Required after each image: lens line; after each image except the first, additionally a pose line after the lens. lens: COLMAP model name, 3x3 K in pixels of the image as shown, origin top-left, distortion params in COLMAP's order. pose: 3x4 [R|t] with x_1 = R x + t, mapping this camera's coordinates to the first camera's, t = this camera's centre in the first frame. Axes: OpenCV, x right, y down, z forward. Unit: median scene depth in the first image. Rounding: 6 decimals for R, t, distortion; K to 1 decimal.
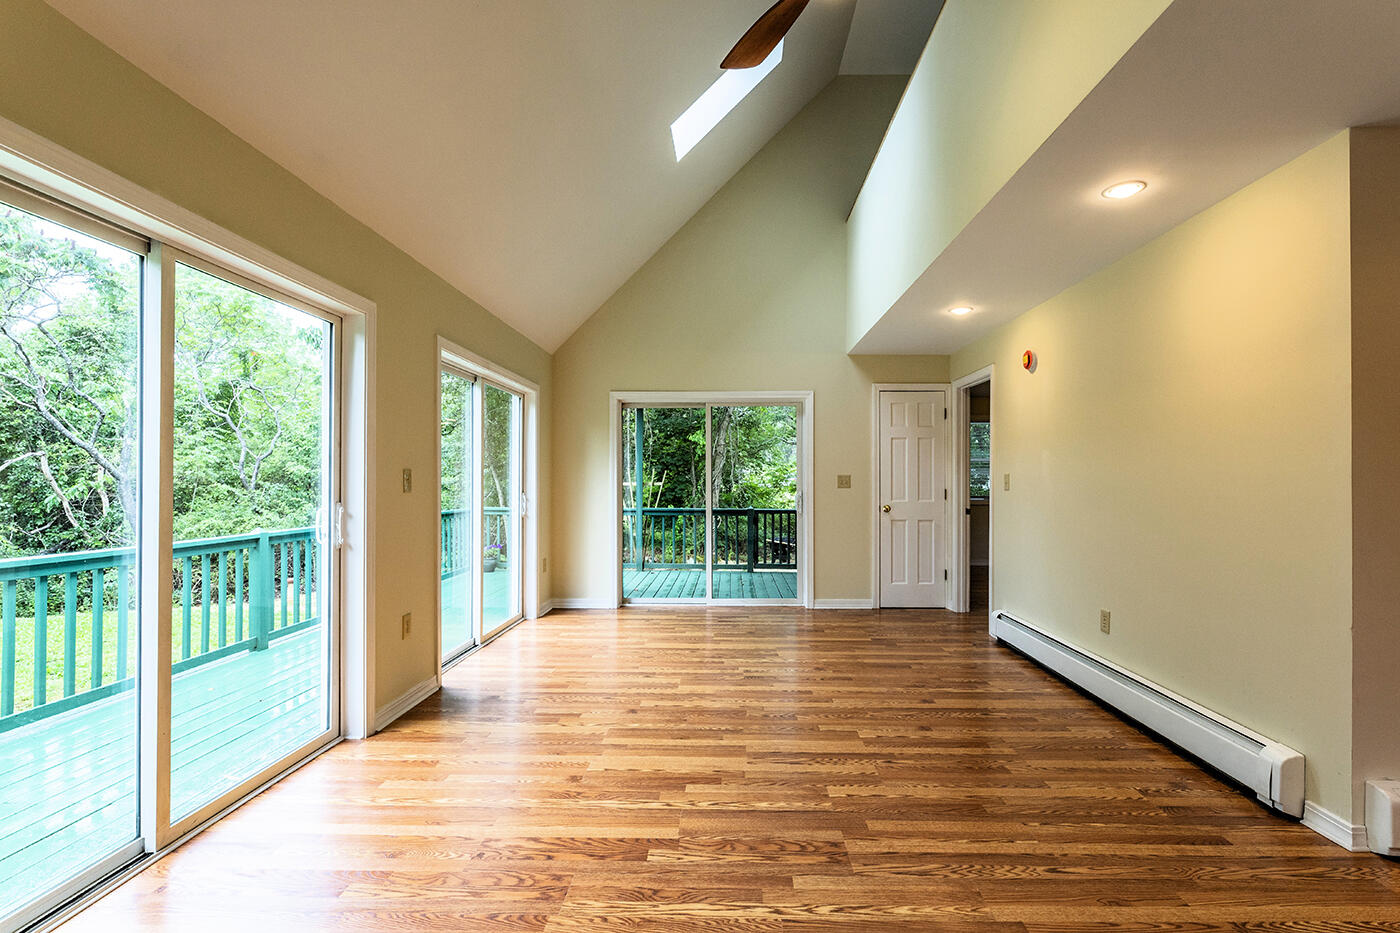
lens RADIAL K [[627.3, 0, 716.4], [0, 627.3, 467.6], [0, 0, 1]] dist [-0.000210, 0.000117]
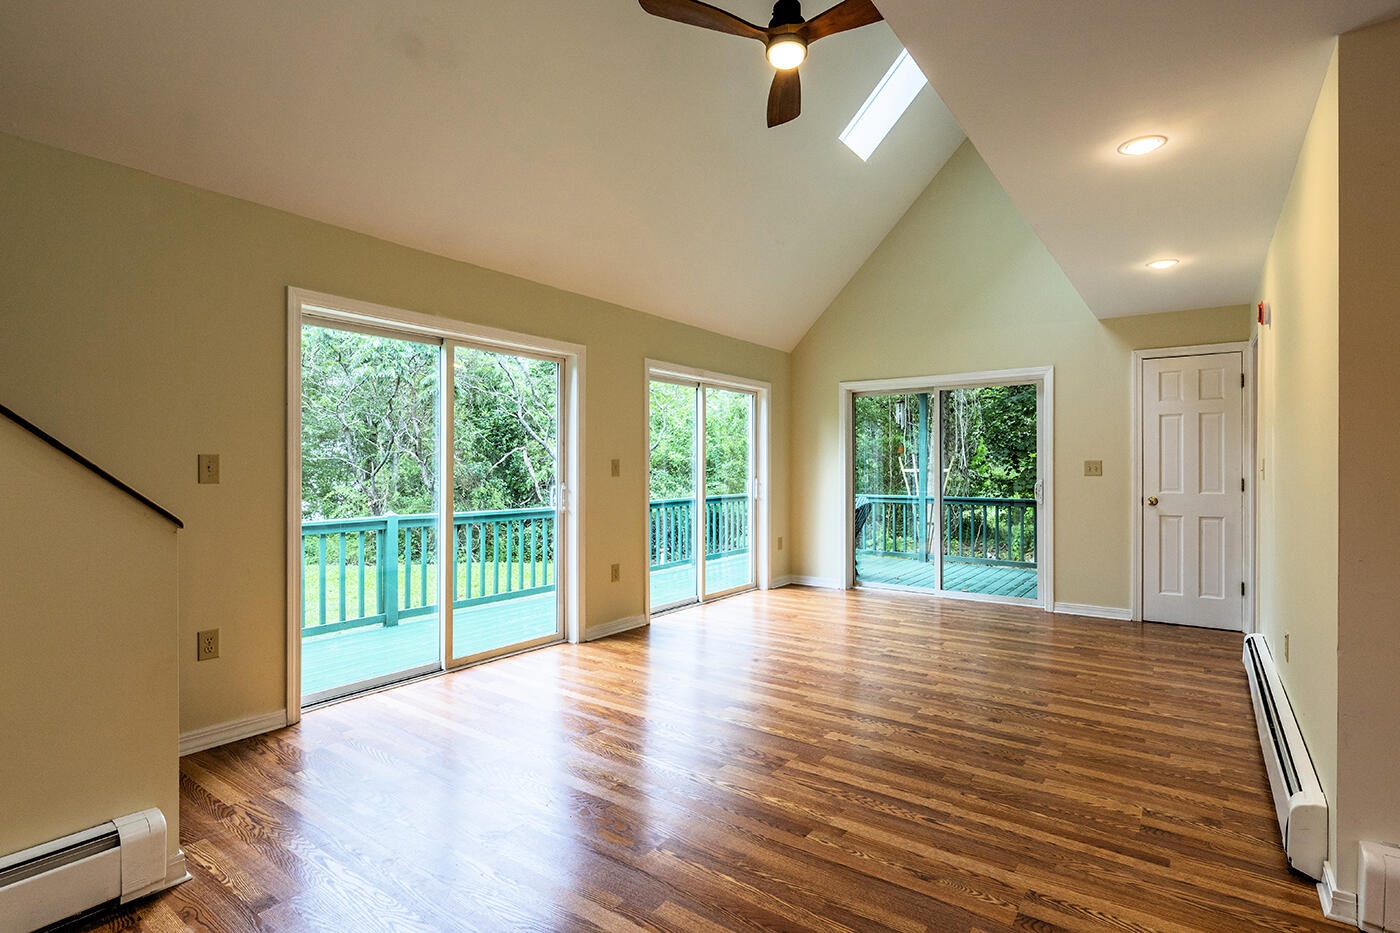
lens RADIAL K [[680.8, 0, 700.0], [0, 680.8, 466.5], [0, 0, 1]] dist [0.004806, 0.000475]
pose [[0.820504, -0.001547, -0.571638, 0.530401], [0.013197, 0.999781, 0.016237, -0.004762], [0.571488, -0.020867, 0.820345, -0.124138]]
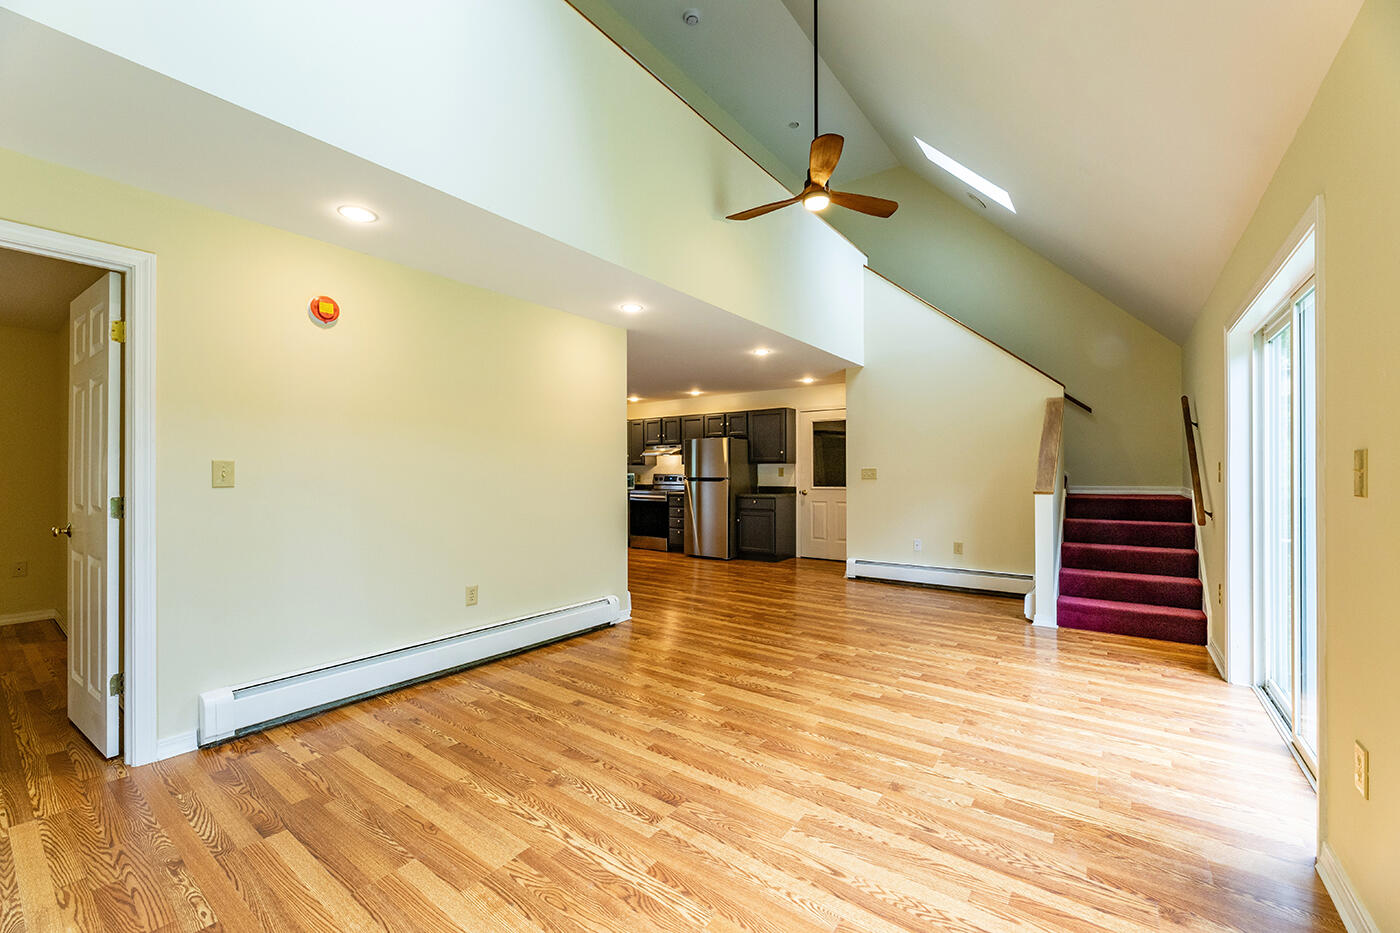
lens RADIAL K [[563.2, 0, 709.7], [0, 563.2, 470.4], [0, 0, 1]] dist [0.000111, -0.000082]
pose [[-0.826654, 0.001118, 0.562709, -0.325948], [-0.012695, 0.999706, -0.020636, 0.036957], [-0.562567, -0.024203, -0.826397, 1.688035]]
